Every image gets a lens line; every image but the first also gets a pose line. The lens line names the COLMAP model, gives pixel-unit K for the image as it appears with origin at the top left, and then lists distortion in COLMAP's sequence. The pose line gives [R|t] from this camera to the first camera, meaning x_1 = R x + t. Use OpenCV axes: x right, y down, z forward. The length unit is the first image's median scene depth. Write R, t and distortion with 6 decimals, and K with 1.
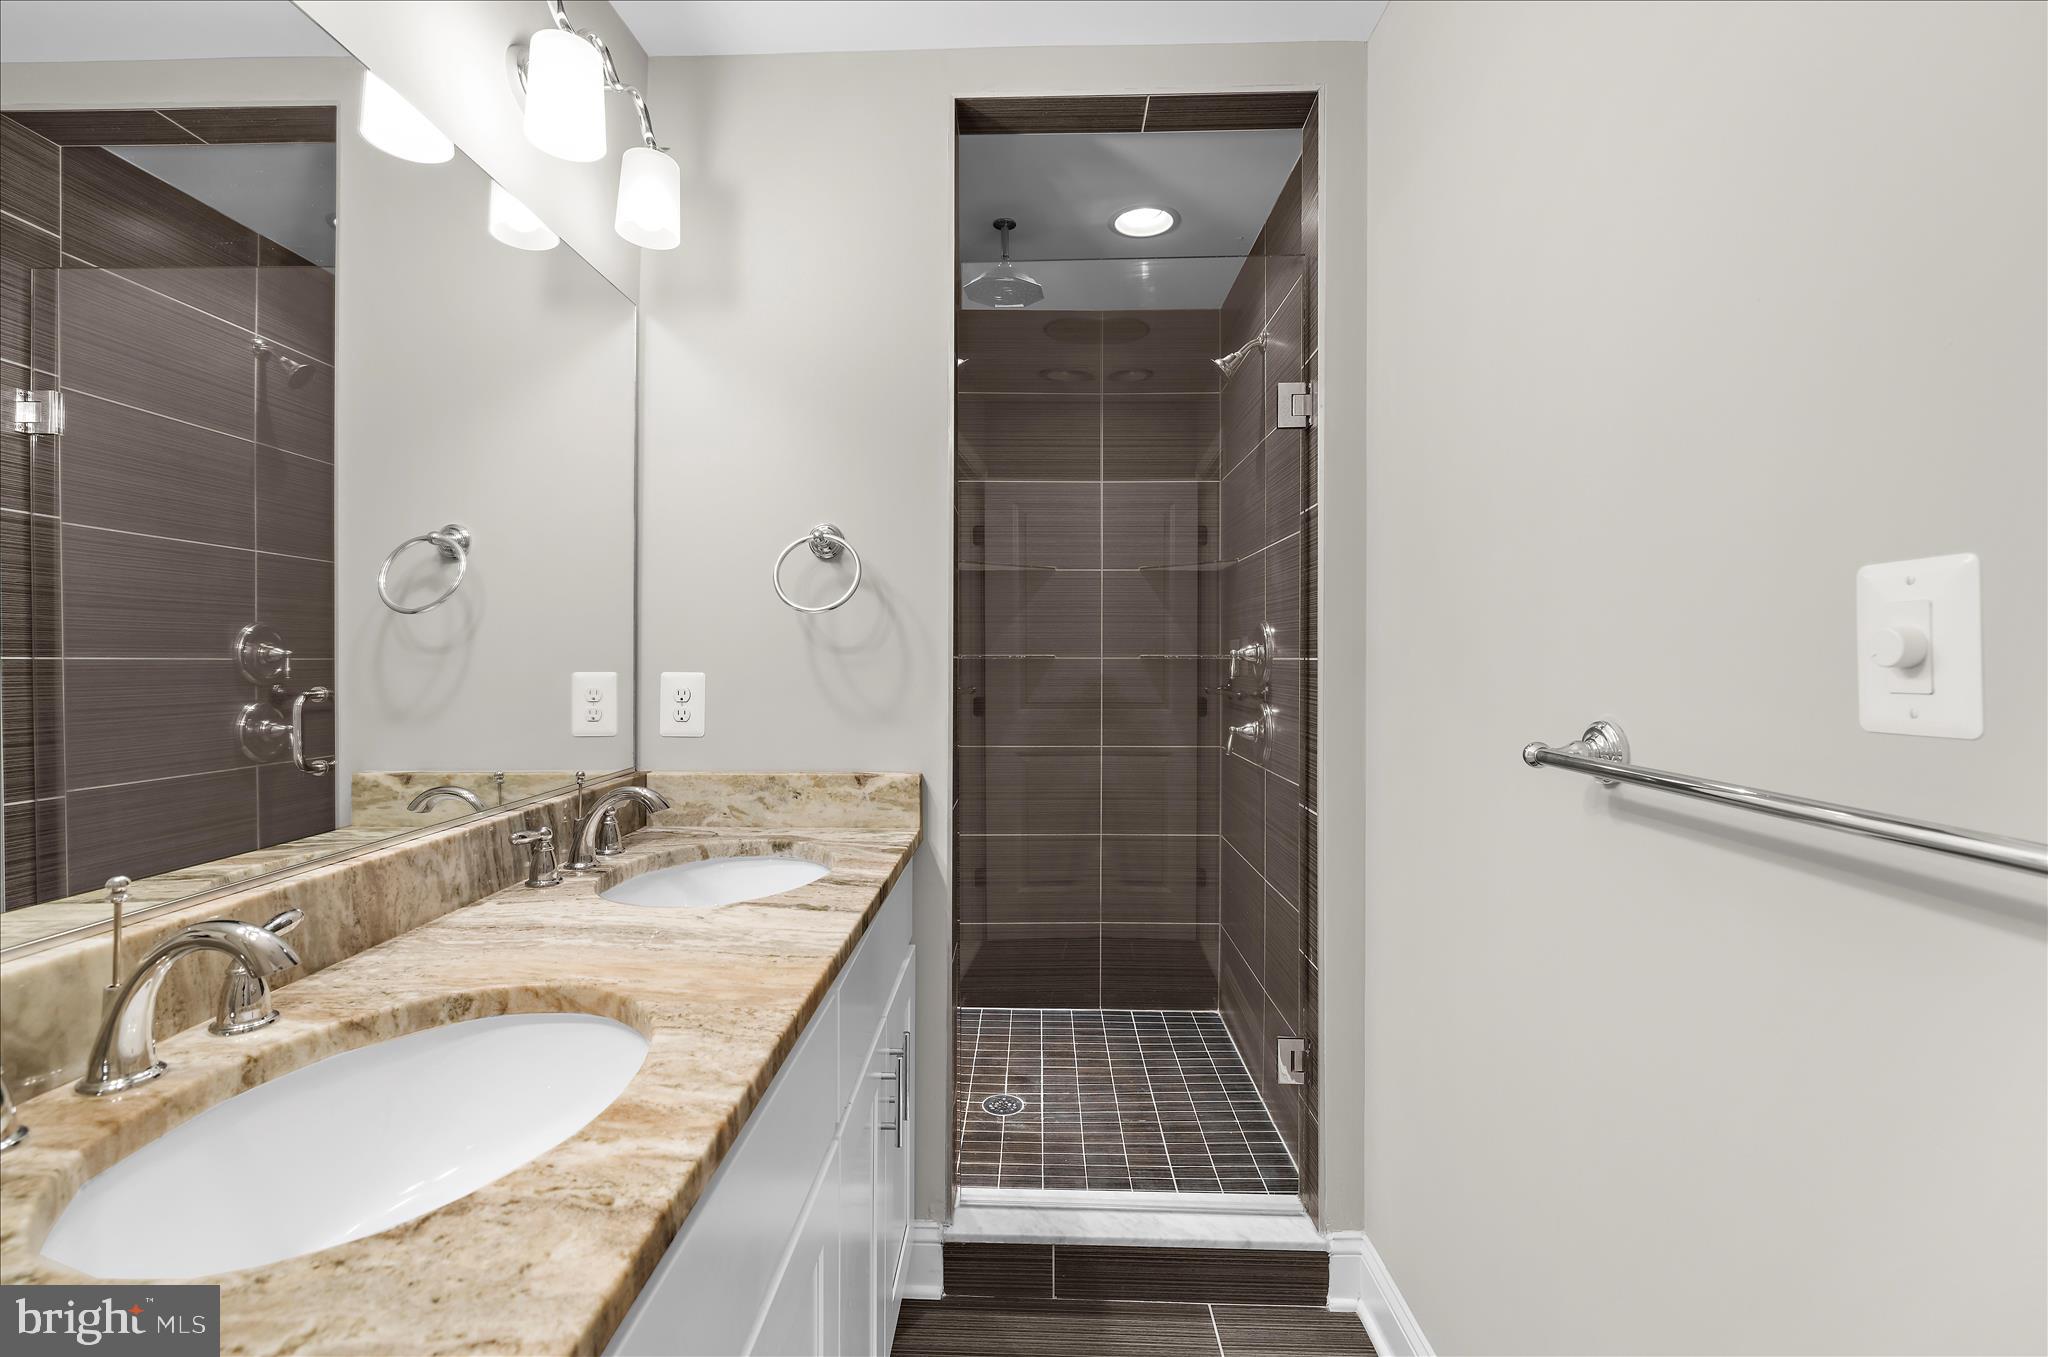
lens RADIAL K [[873.4, 0, 1016.2], [0, 873.4, 661.1], [0, 0, 1]] dist [-0.005095, 0.000614]
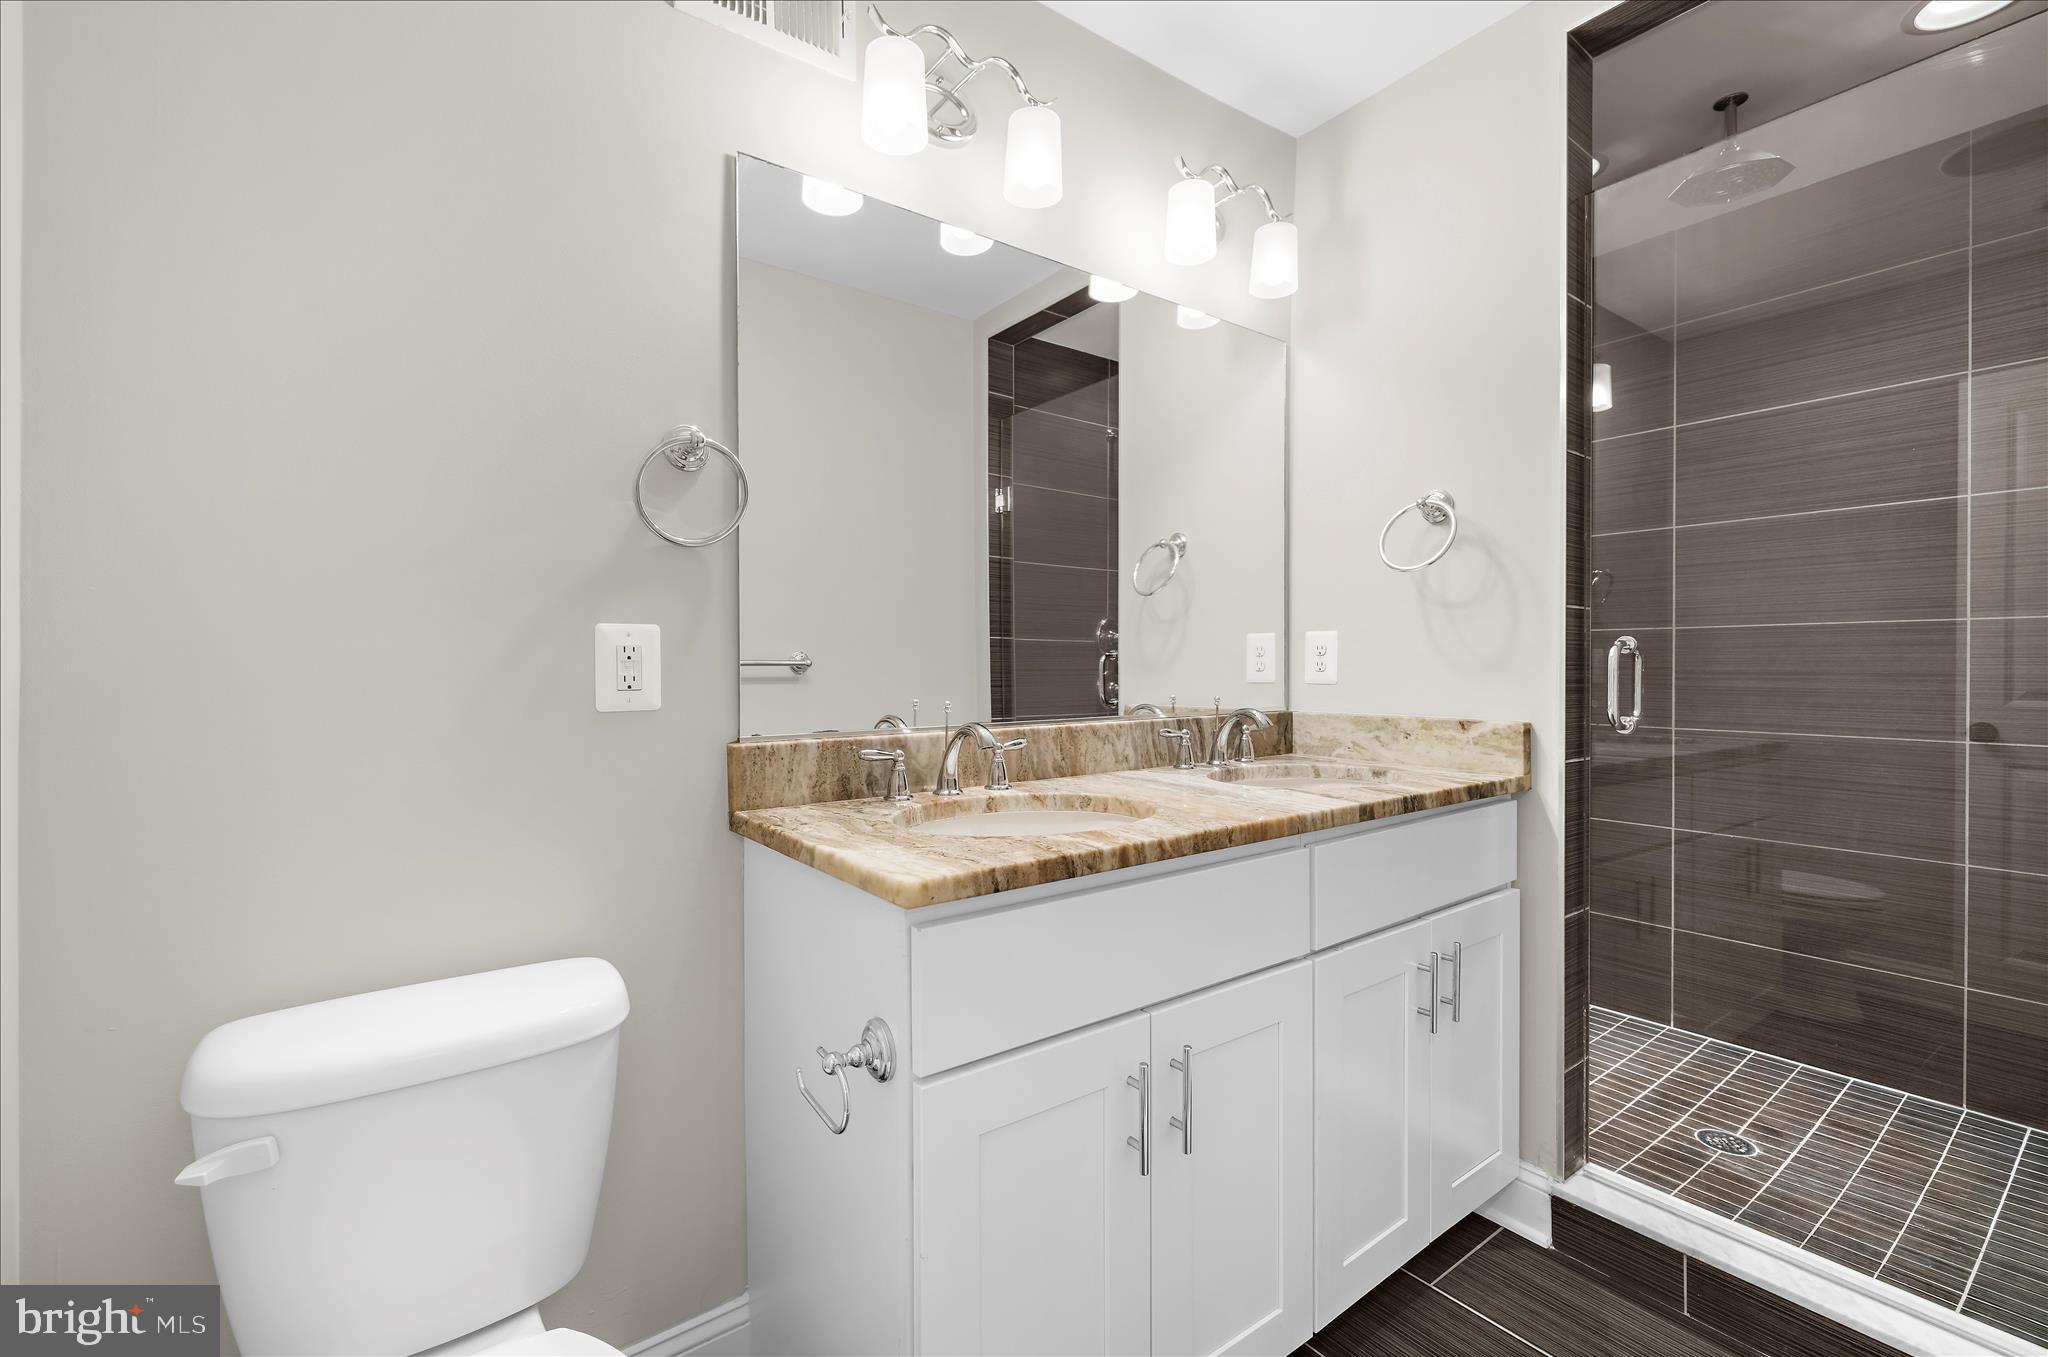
lens RADIAL K [[873.4, 0, 1022.8], [0, 873.4, 677.9], [0, 0, 1]] dist [-0.005095, 0.000614]
pose [[0.620363, 0.005049, -0.784299, 0.322156], [0.003040, 0.999956, 0.008842, 0.066722], [0.784309, -0.007870, 0.620320, -0.087391]]
